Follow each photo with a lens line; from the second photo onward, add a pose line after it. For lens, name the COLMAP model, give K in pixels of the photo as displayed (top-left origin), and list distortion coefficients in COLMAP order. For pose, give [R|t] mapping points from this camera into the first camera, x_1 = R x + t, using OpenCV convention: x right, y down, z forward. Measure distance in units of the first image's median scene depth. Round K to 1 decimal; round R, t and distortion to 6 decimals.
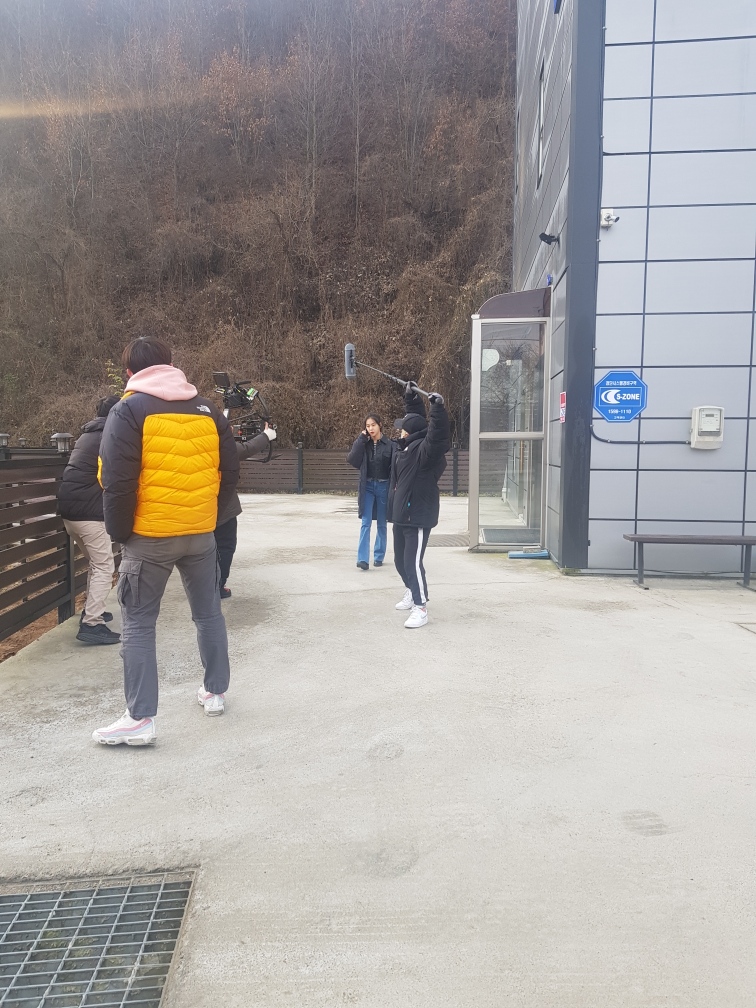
lens RADIAL K [[803.6, 0, 378.0], [0, 803.6, 504.0], [0, 0, 1]] dist [0.132909, -0.147235]
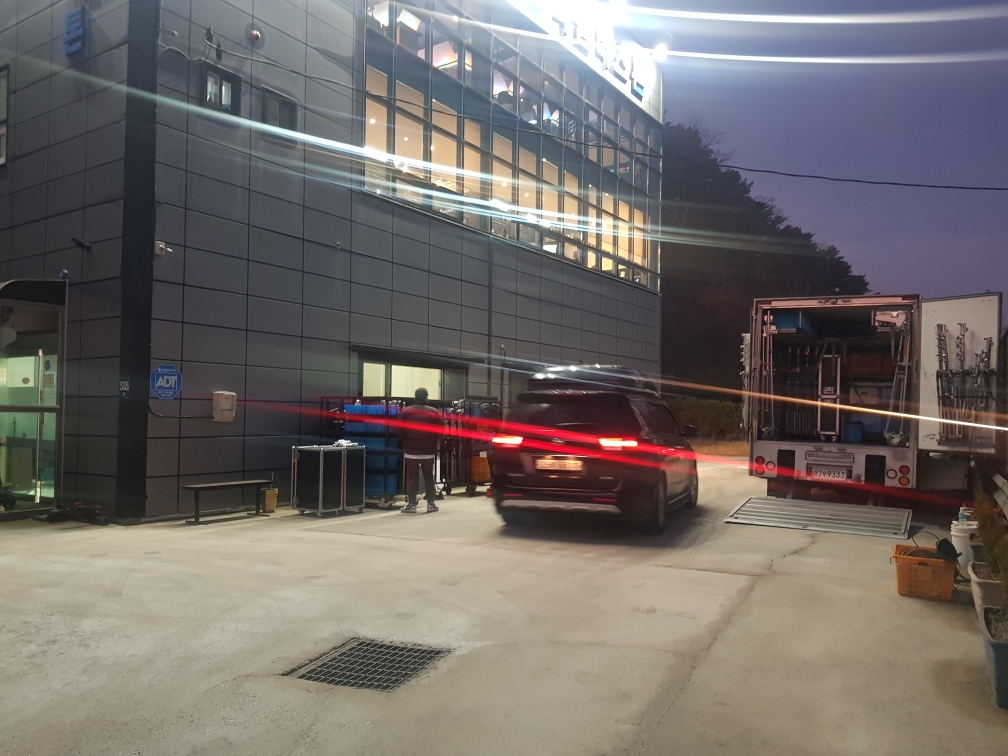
lens RADIAL K [[803.6, 0, 504.0], [0, 803.6, 378.0], [0, 0, 1]] dist [0.132909, -0.147235]
pose [[0.462046, 0.040411, 0.885935, -0.631170], [0.061084, 0.995139, -0.077250, -0.003169], [-0.884750, 0.089810, 0.457331, -0.094649]]
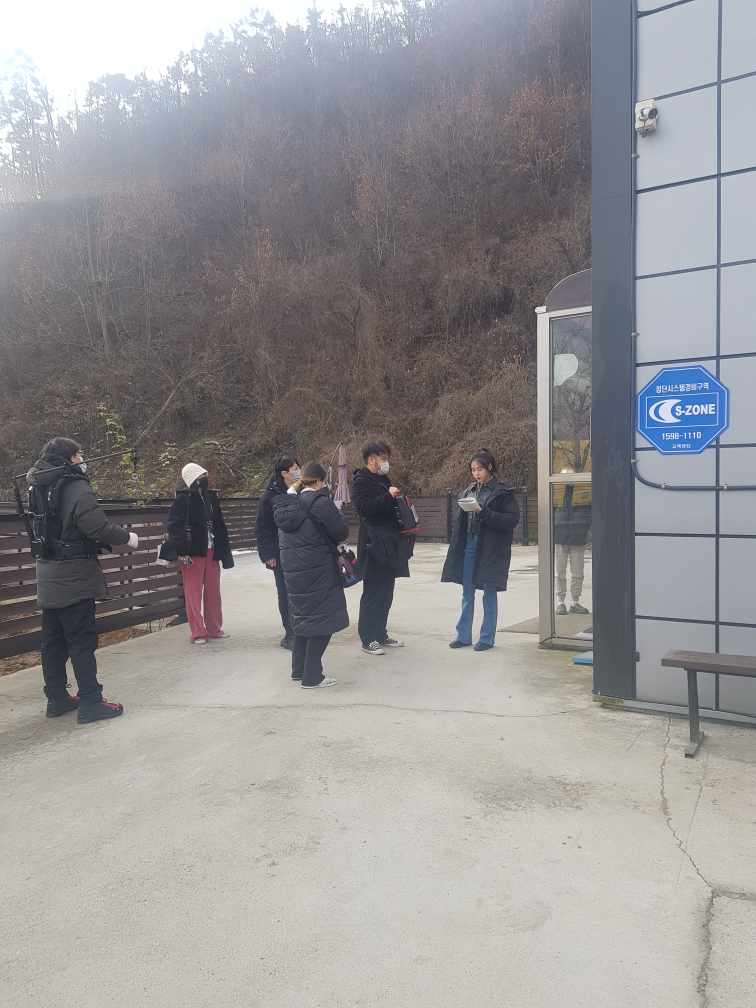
lens RADIAL K [[803.6, 0, 378.0], [0, 803.6, 504.0], [0, 0, 1]] dist [0.132909, -0.147235]
pose [[0.903952, -0.005109, -0.427604, 0.350364], [-0.017591, 0.998638, -0.049119, -0.031870], [0.427272, 0.051924, 0.902631, 0.376986]]
